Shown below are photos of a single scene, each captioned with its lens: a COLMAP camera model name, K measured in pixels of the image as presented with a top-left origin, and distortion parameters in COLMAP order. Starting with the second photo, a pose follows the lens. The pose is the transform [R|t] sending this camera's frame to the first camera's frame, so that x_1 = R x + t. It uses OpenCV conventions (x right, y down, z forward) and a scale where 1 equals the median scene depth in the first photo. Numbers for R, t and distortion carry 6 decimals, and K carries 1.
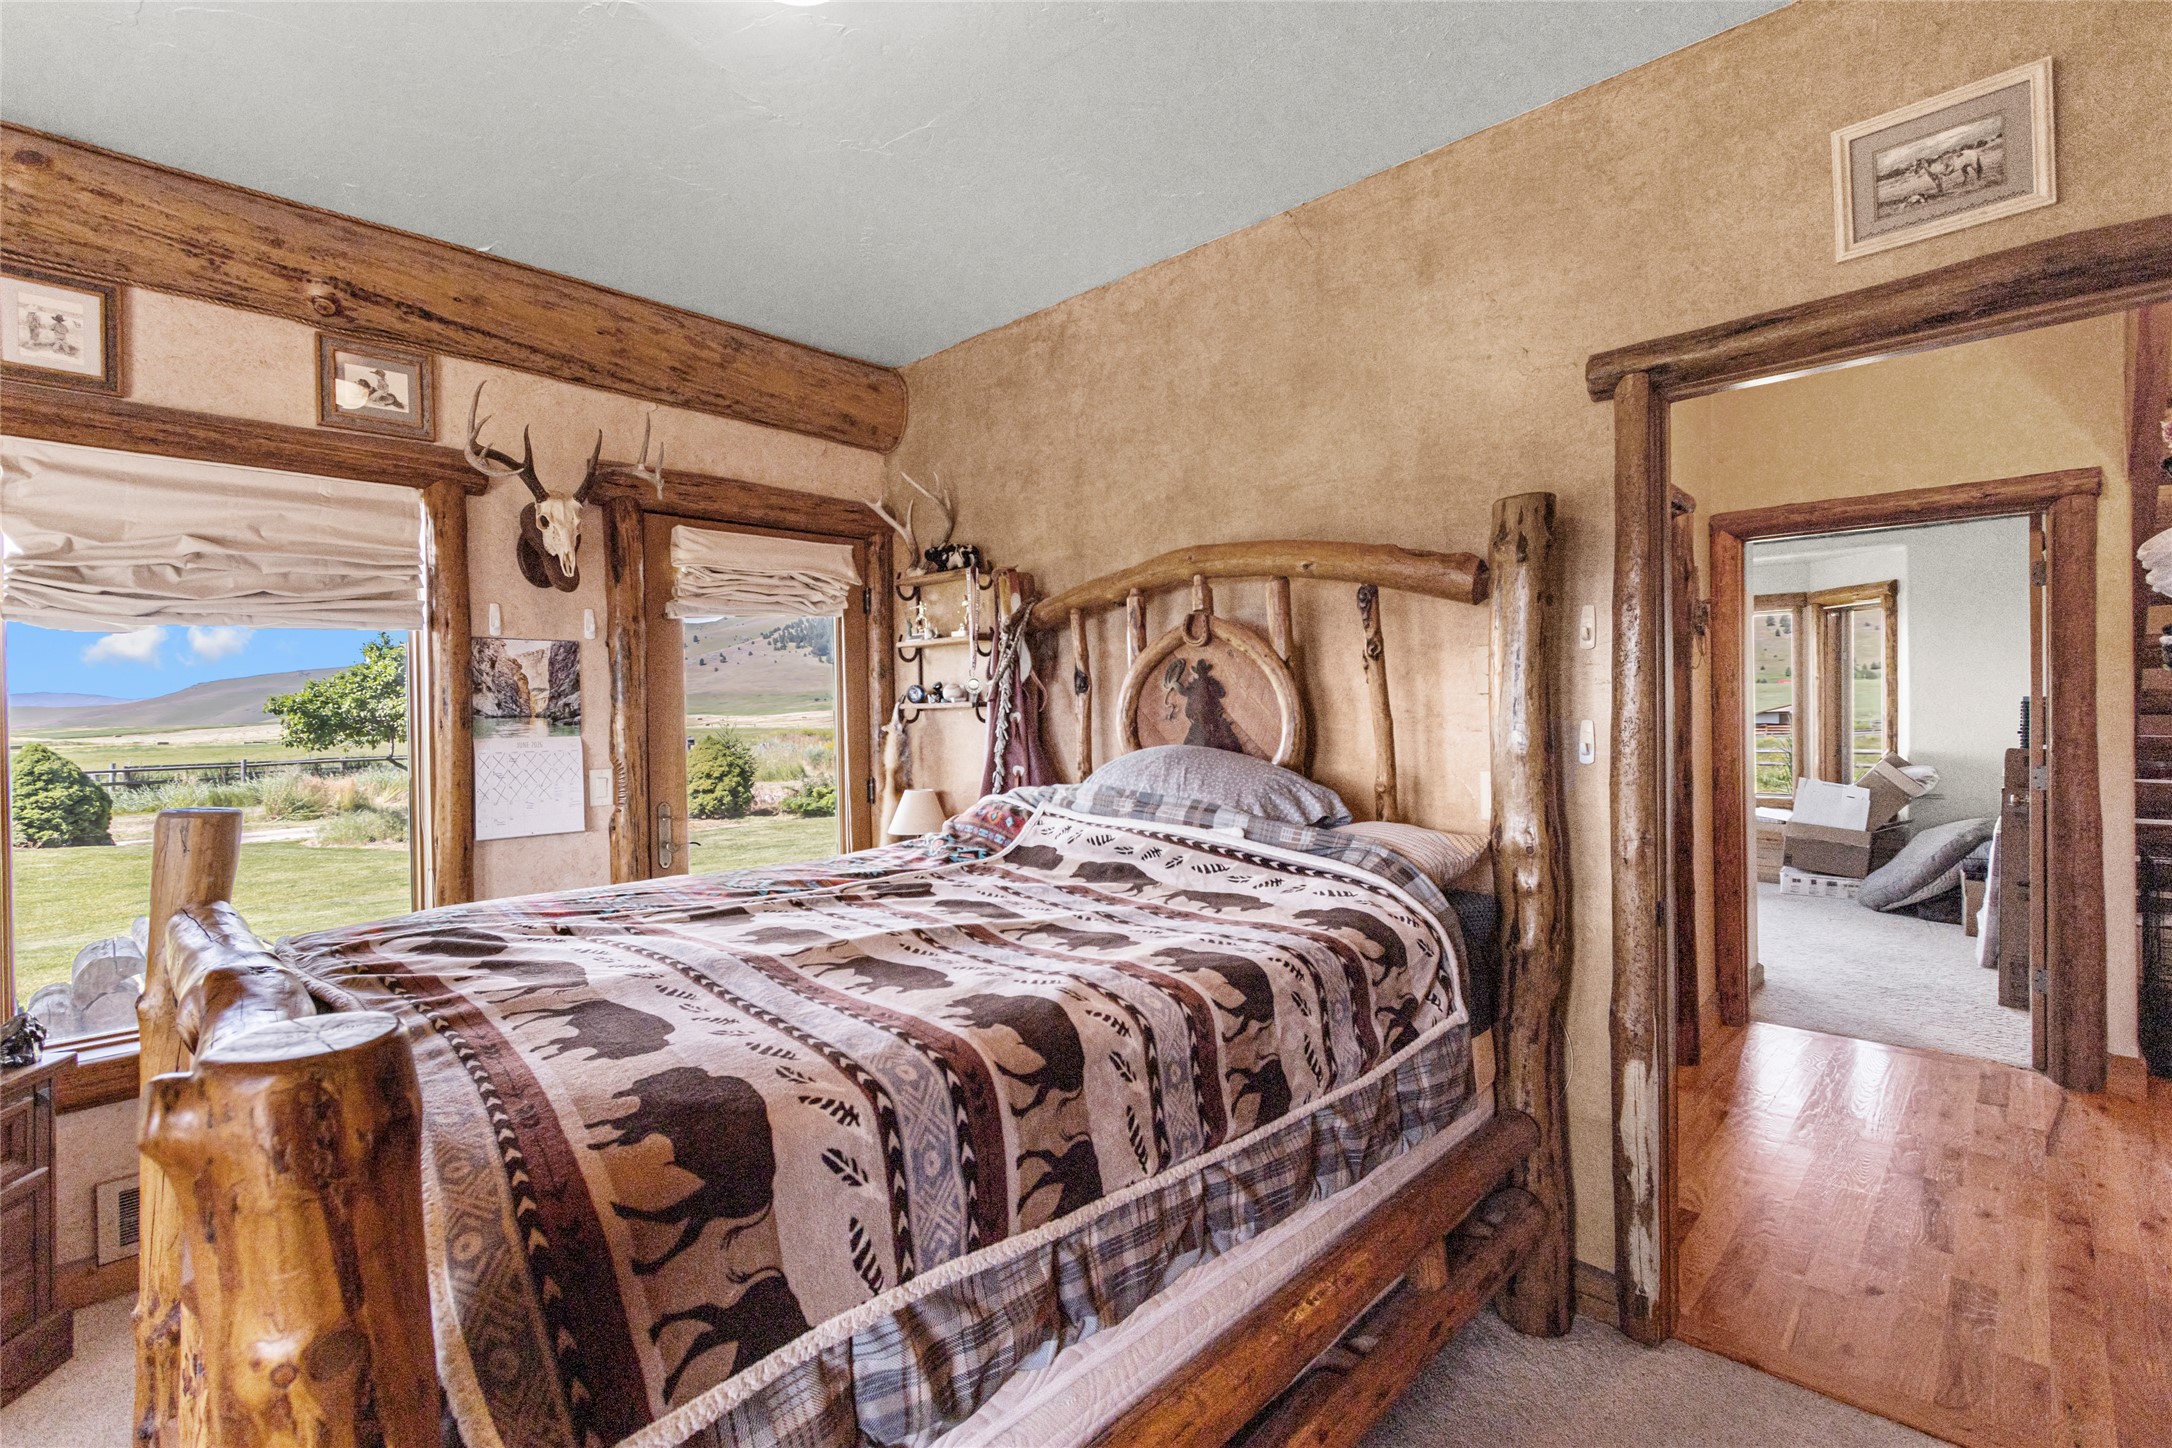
lens RADIAL K [[1004.0, 0, 1087.7], [0, 1004.0, 707.3], [0, 0, 1]] dist [0.010433, -0.004152]
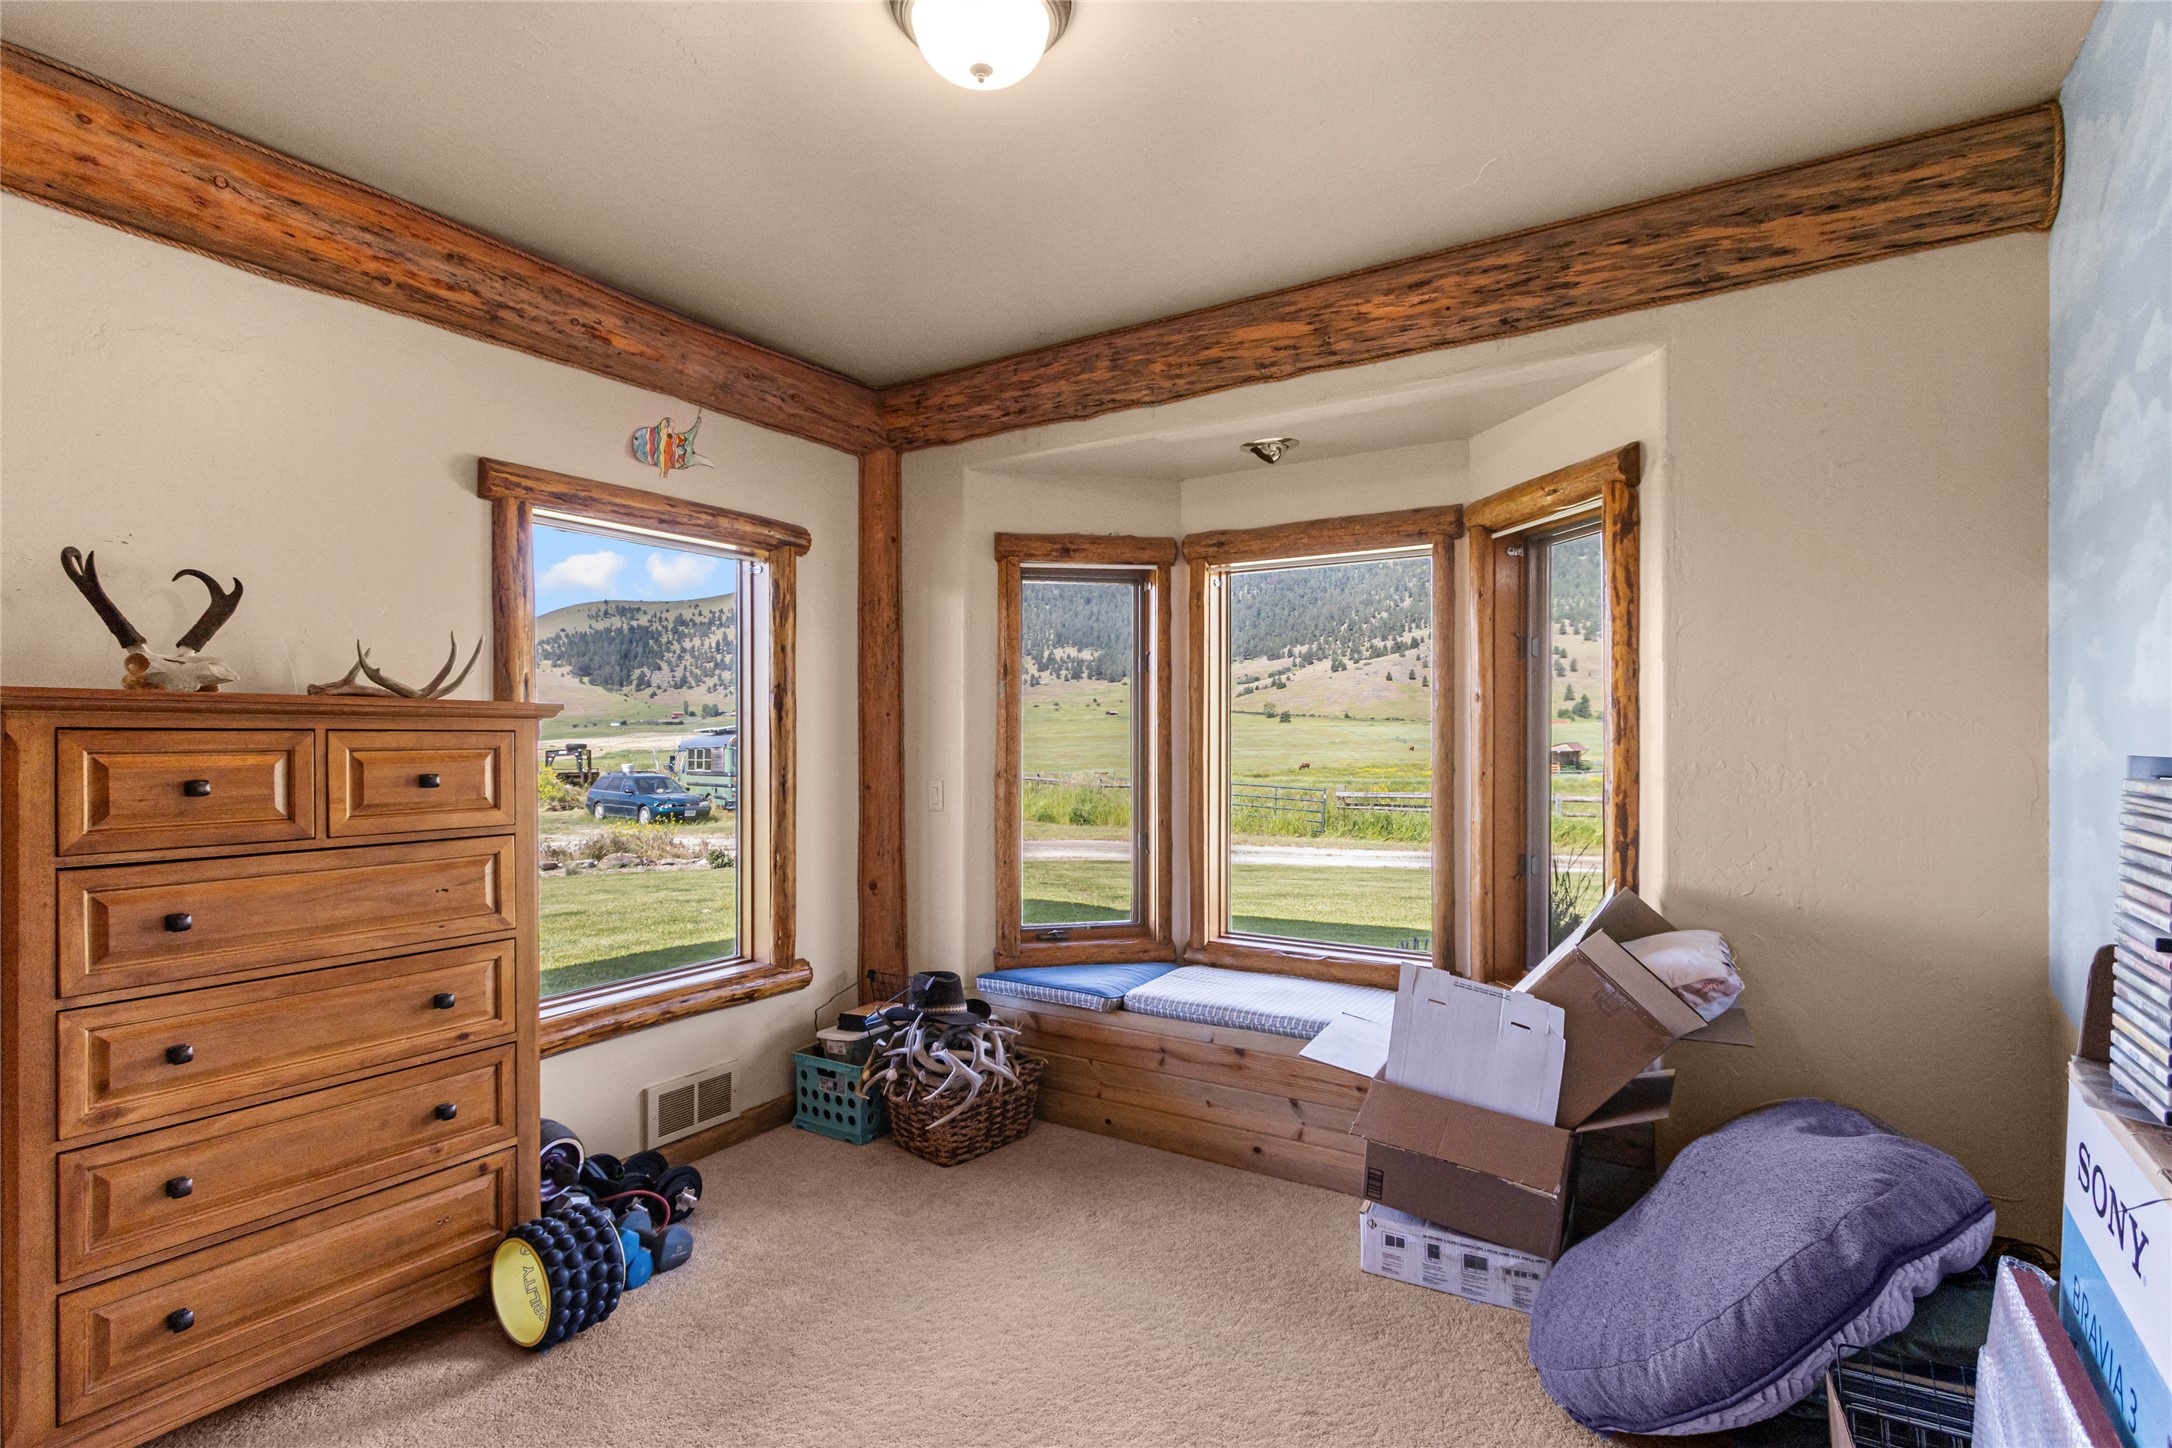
lens RADIAL K [[1053.7, 0, 1089.4], [0, 1053.7, 736.8], [0, 0, 1]] dist [0.003089, 0.000029]
pose [[0.982628, 0.004171, 0.185540, 0.521385], [-0.004366, 0.999990, 0.000644, -0.012258], [-0.185535, -0.001443, 0.982637, 0.642778]]
